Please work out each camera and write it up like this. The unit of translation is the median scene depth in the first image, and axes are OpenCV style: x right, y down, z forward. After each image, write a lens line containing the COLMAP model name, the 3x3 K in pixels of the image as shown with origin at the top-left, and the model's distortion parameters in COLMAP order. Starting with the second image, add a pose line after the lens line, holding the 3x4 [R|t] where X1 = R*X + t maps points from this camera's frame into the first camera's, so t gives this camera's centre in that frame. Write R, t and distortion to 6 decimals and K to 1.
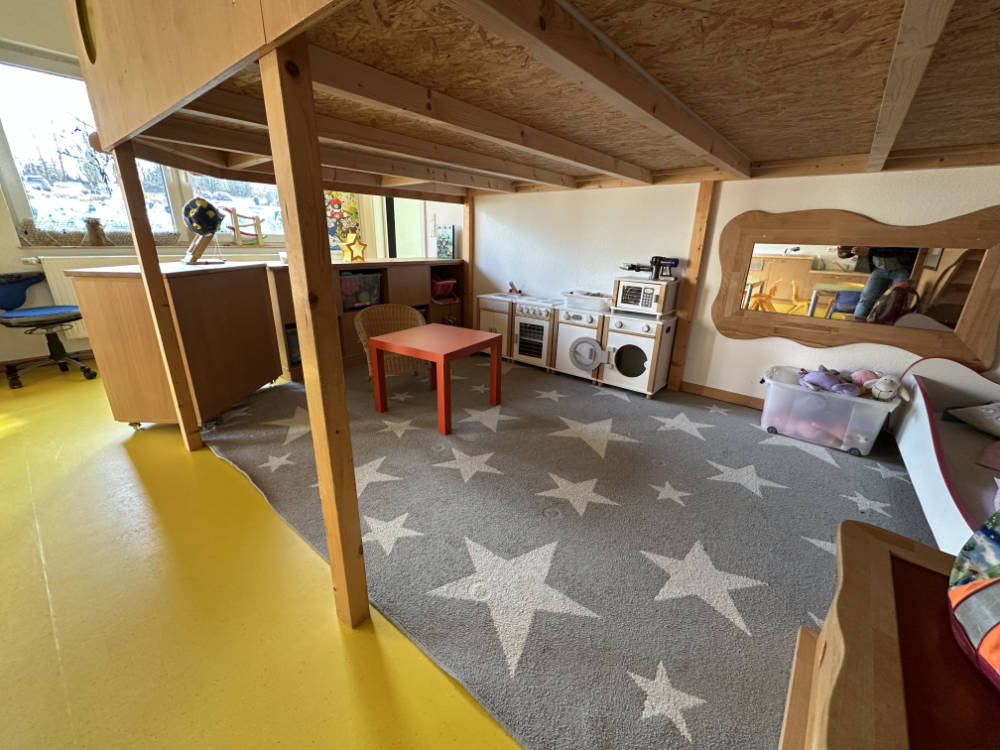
lens RADIAL K [[399.4, 0, 500.0], [0, 399.4, 375.0], [0, 0, 1]] dist [-0.001848, 0.000441]
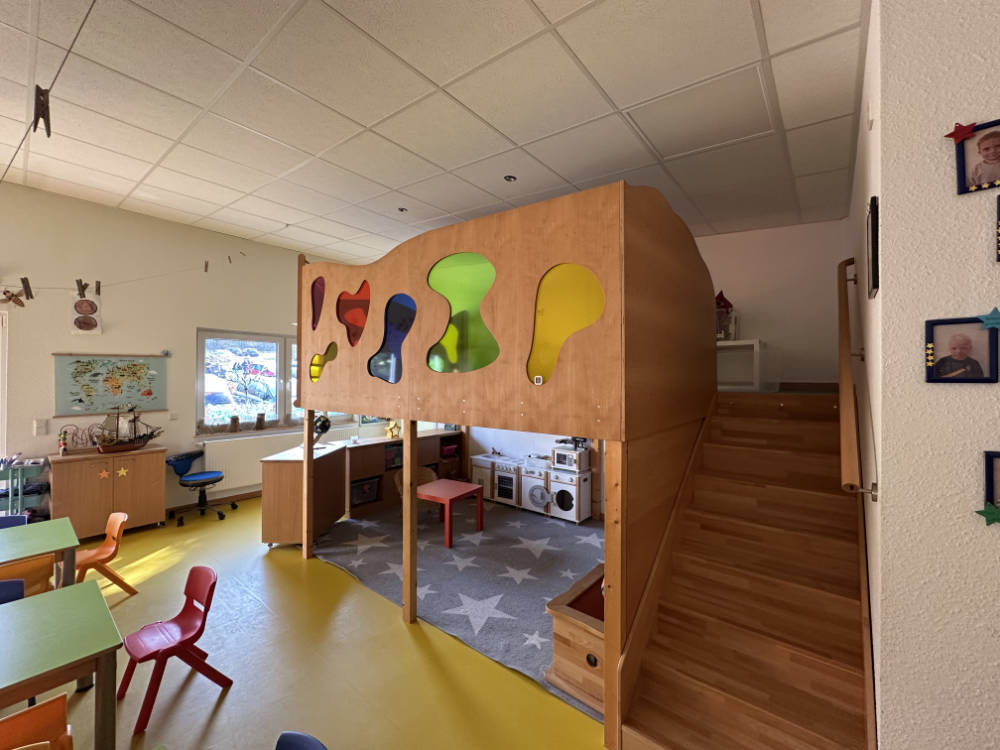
lens RADIAL K [[399.4, 0, 500.0], [0, 399.4, 375.0], [0, 0, 1]] dist [-0.001848, 0.000441]
pose [[0.999776, -0.021150, 0.000776, 0.076702], [0.020204, 0.942847, -0.332614, 0.018790], [0.006303, 0.332555, 0.943063, -0.684597]]
